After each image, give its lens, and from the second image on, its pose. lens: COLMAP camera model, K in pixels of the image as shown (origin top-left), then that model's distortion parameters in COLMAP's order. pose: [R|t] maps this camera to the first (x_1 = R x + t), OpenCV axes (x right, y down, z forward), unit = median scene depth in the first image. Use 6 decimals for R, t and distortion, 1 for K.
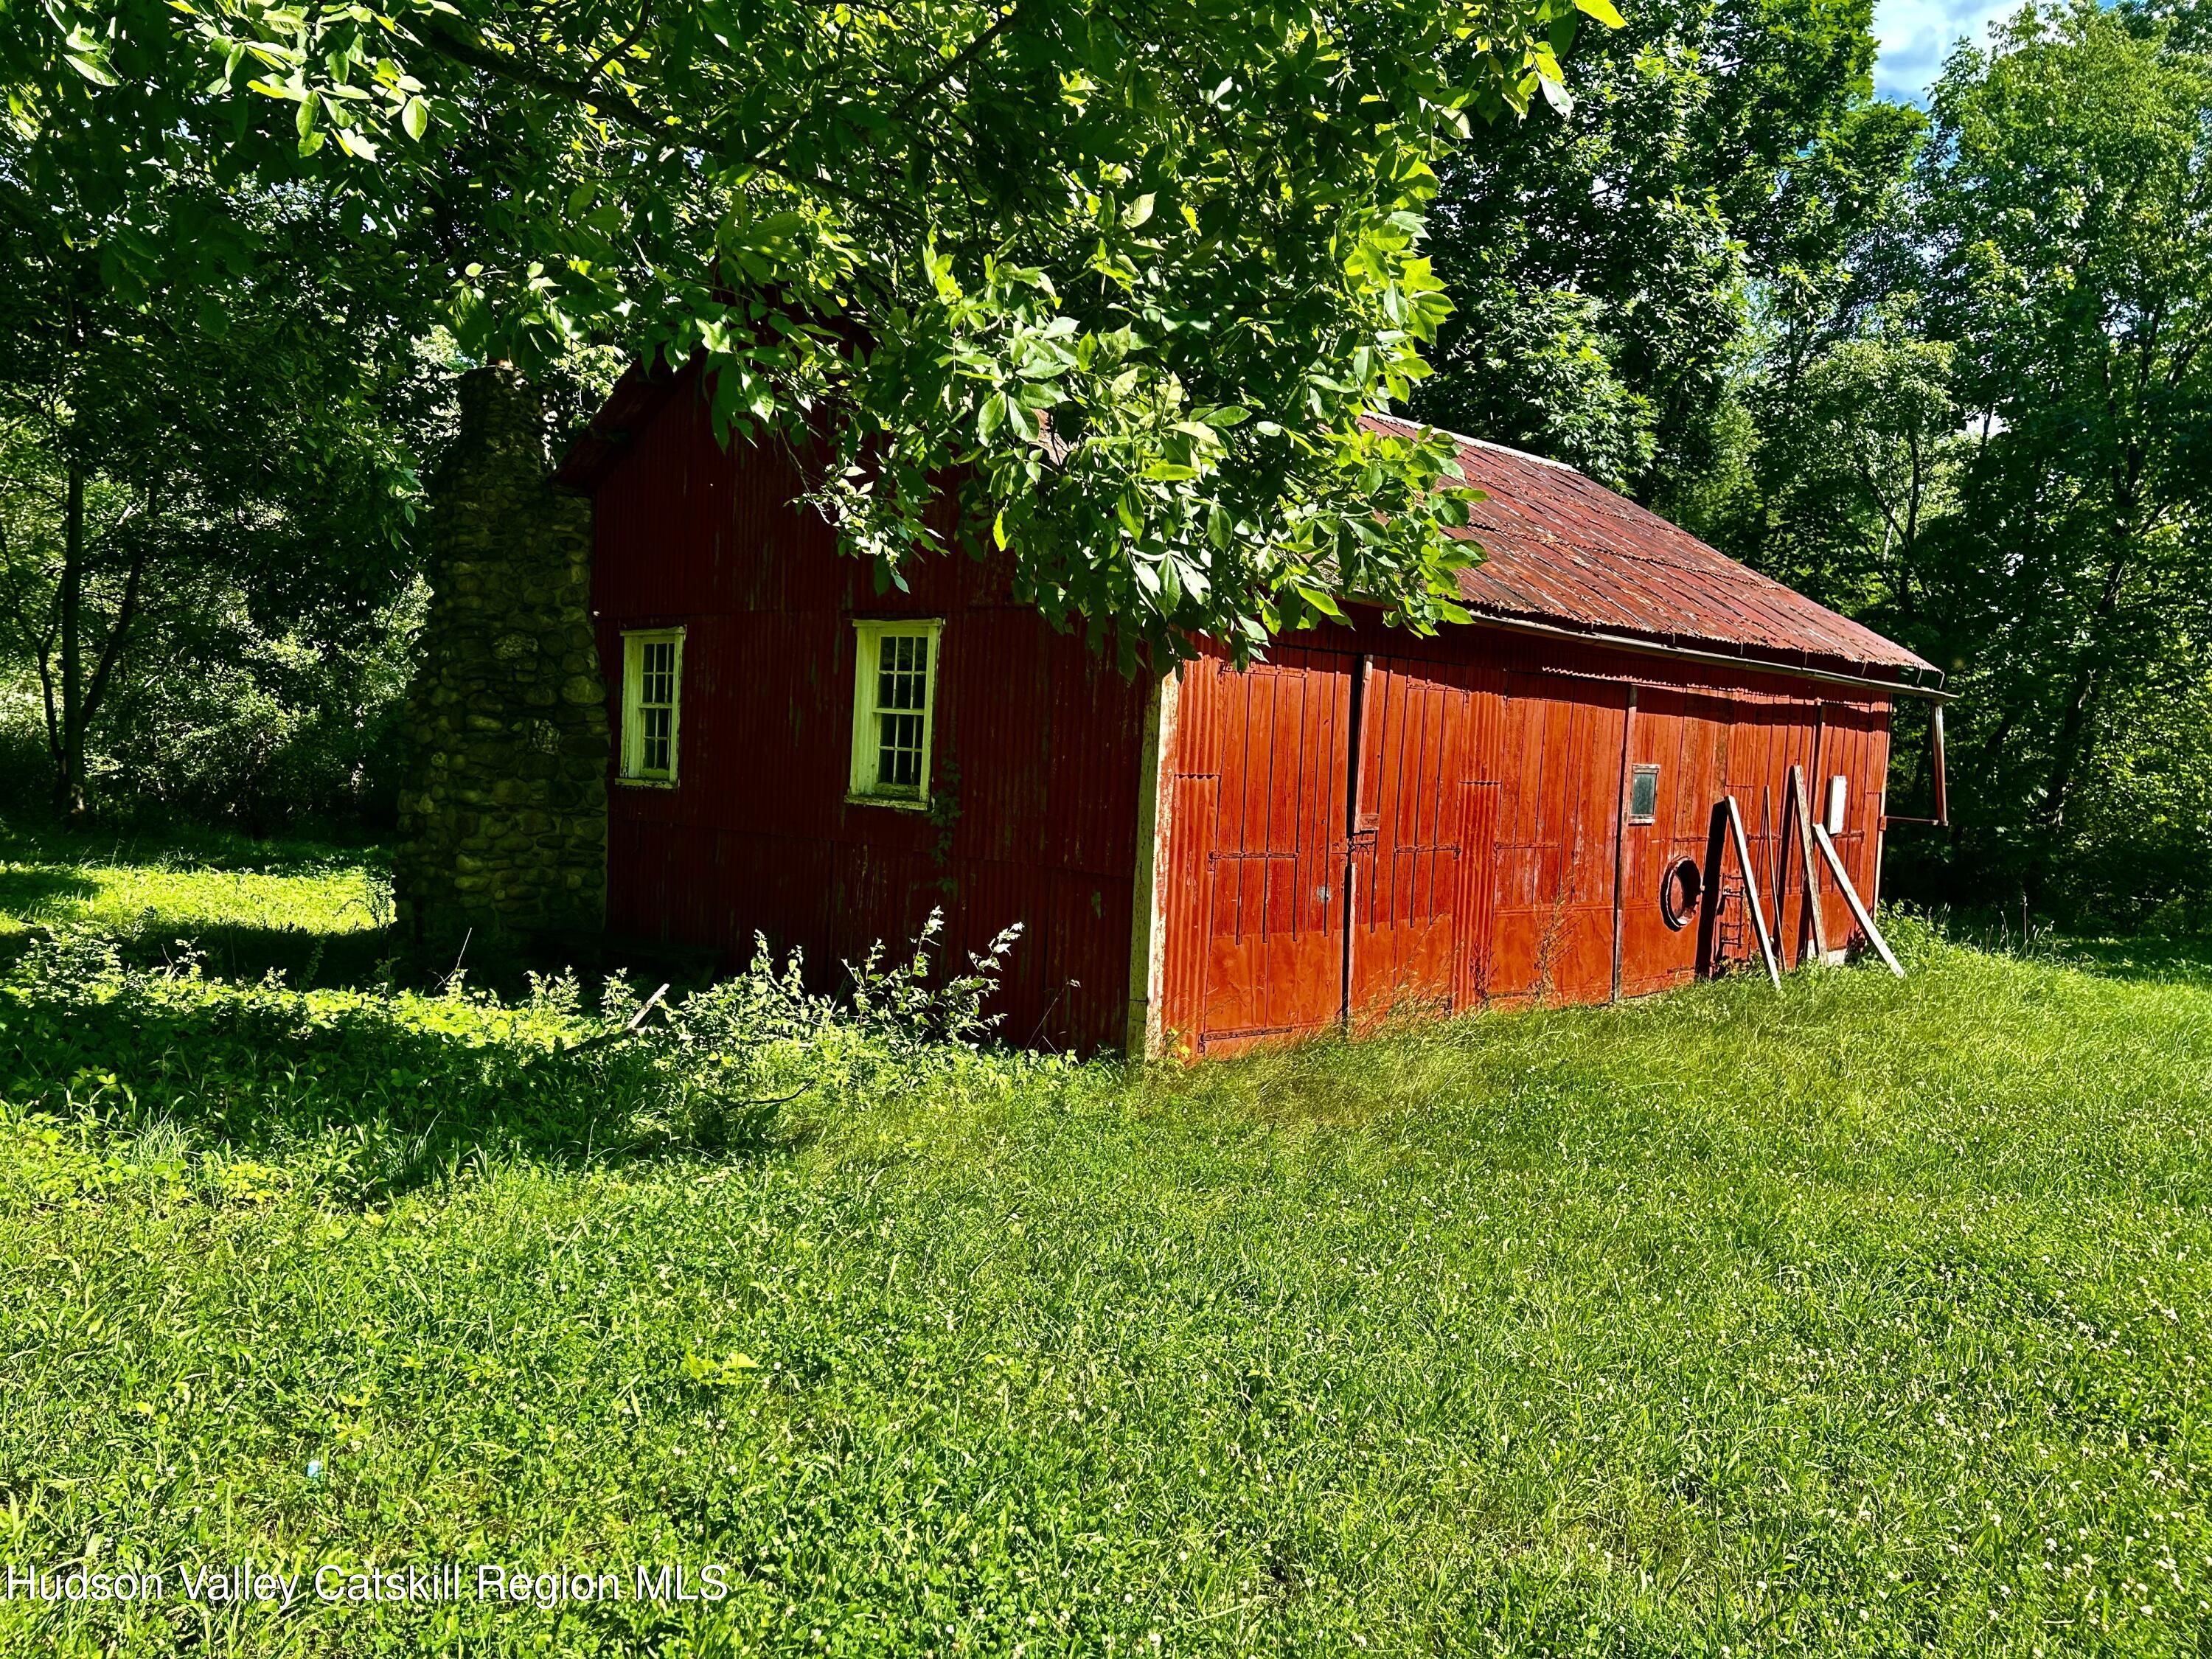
lens RADIAL K [[1665.1, 0, 1108.5], [0, 1665.1, 829.8], [0, 0, 1]] dist [0.004756, -0.002069]
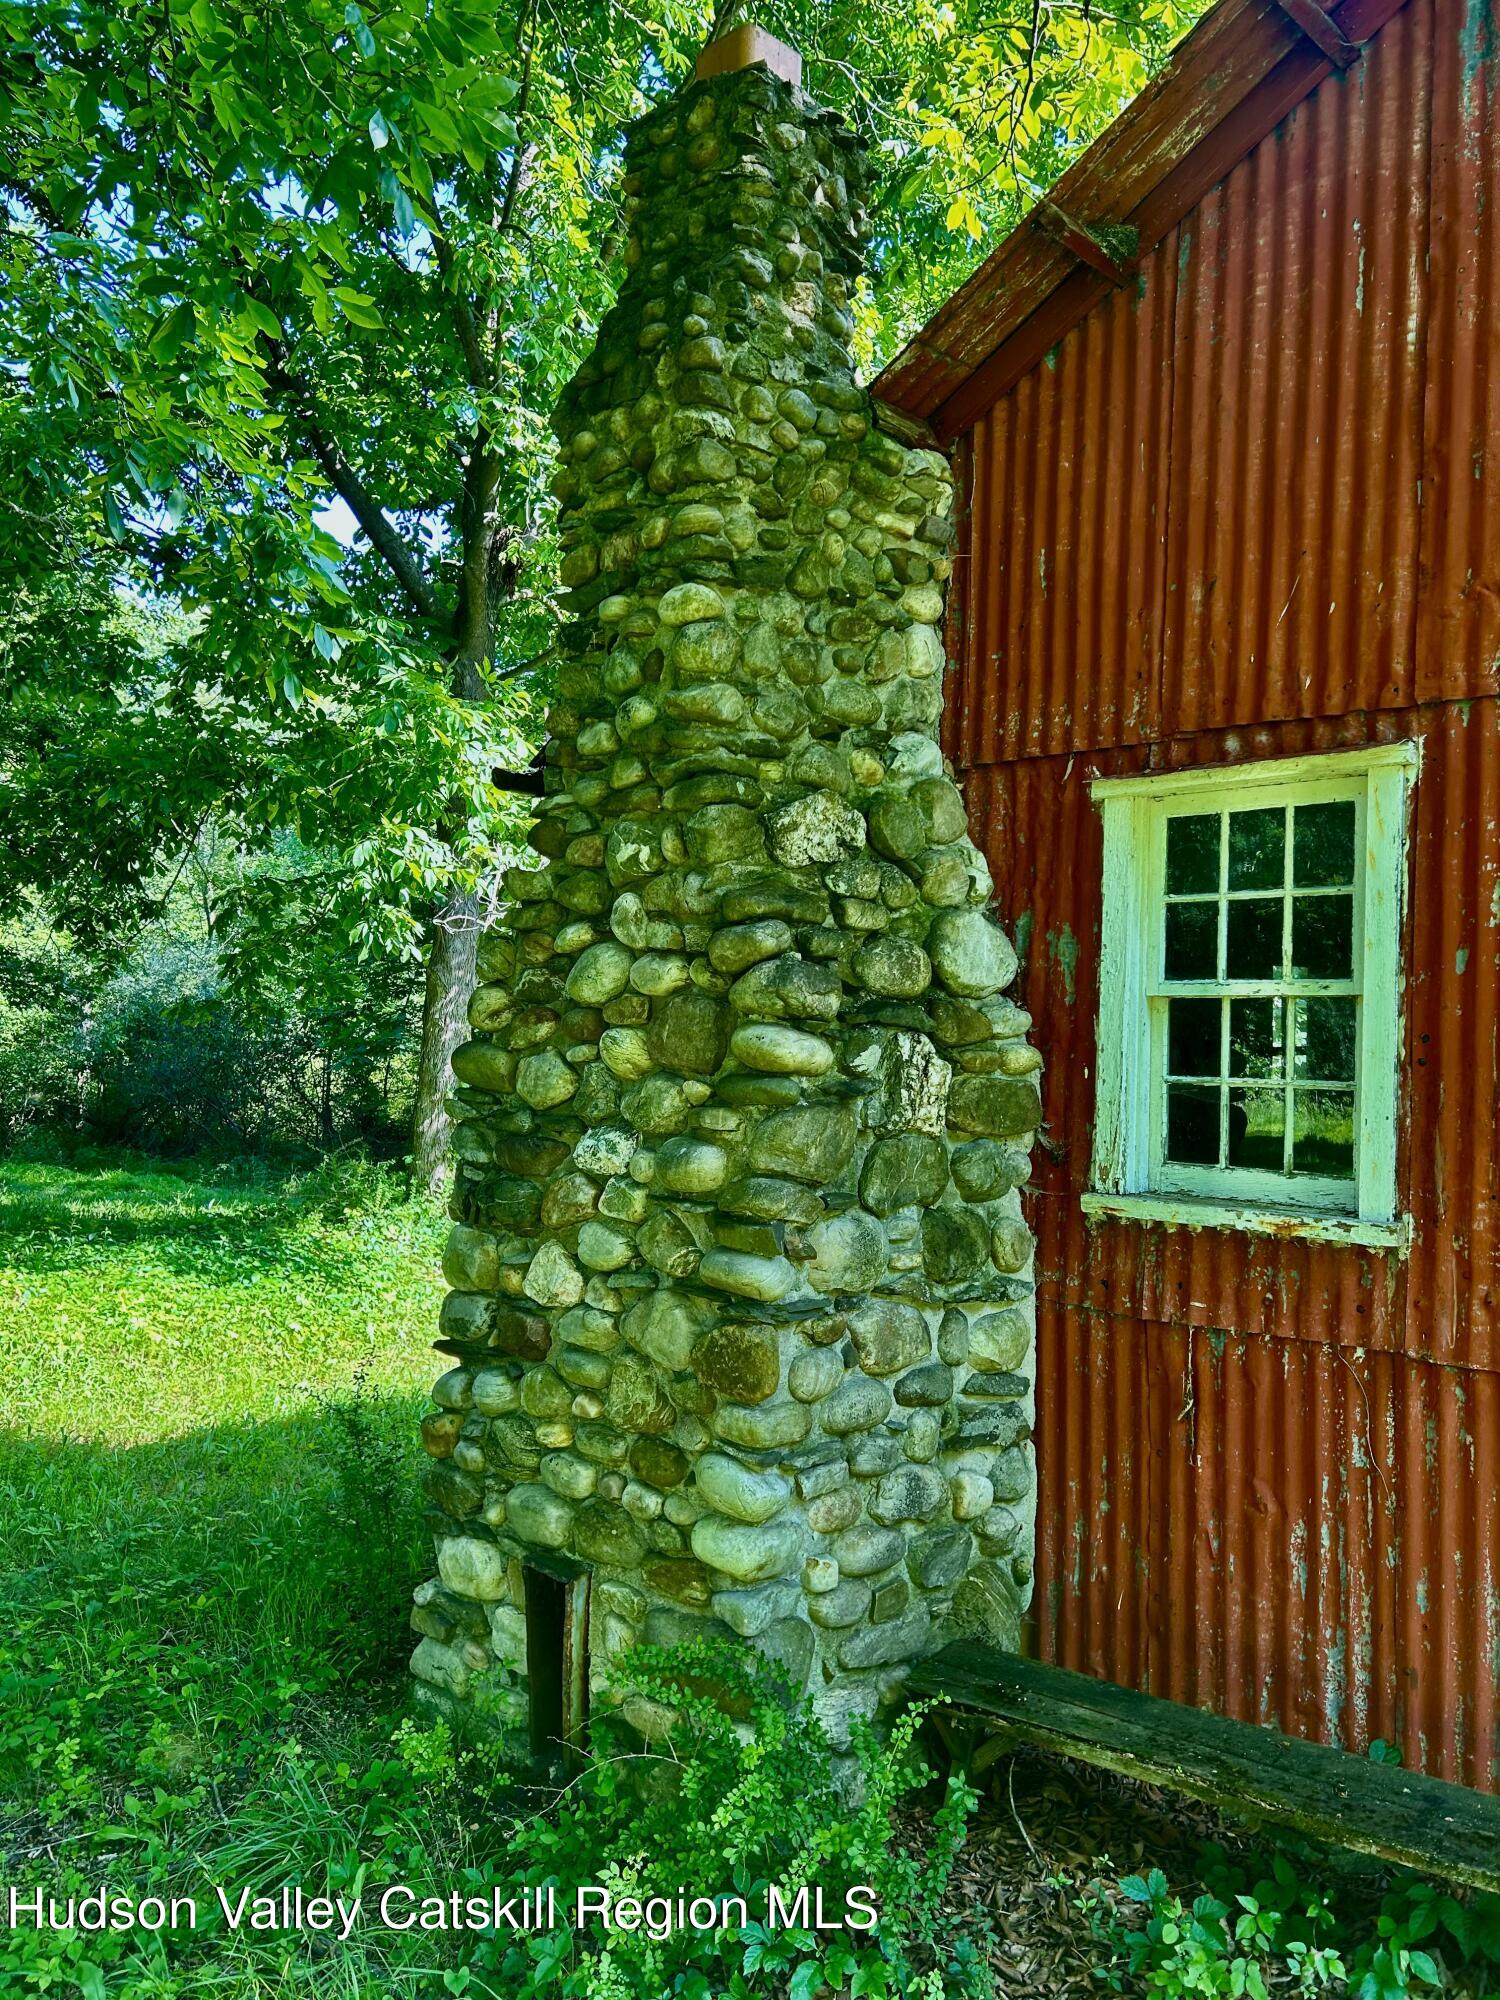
lens RADIAL K [[1505.5, 0, 745.9], [0, 1505.5, 1002.1], [0, 0, 1]] dist [0.004756, -0.002069]
pose [[0.999809, -0.018994, -0.004648, -0.366976], [0.018593, 0.997027, -0.074773, -0.049524], [0.006054, 0.074672, 0.997190, 0.678153]]
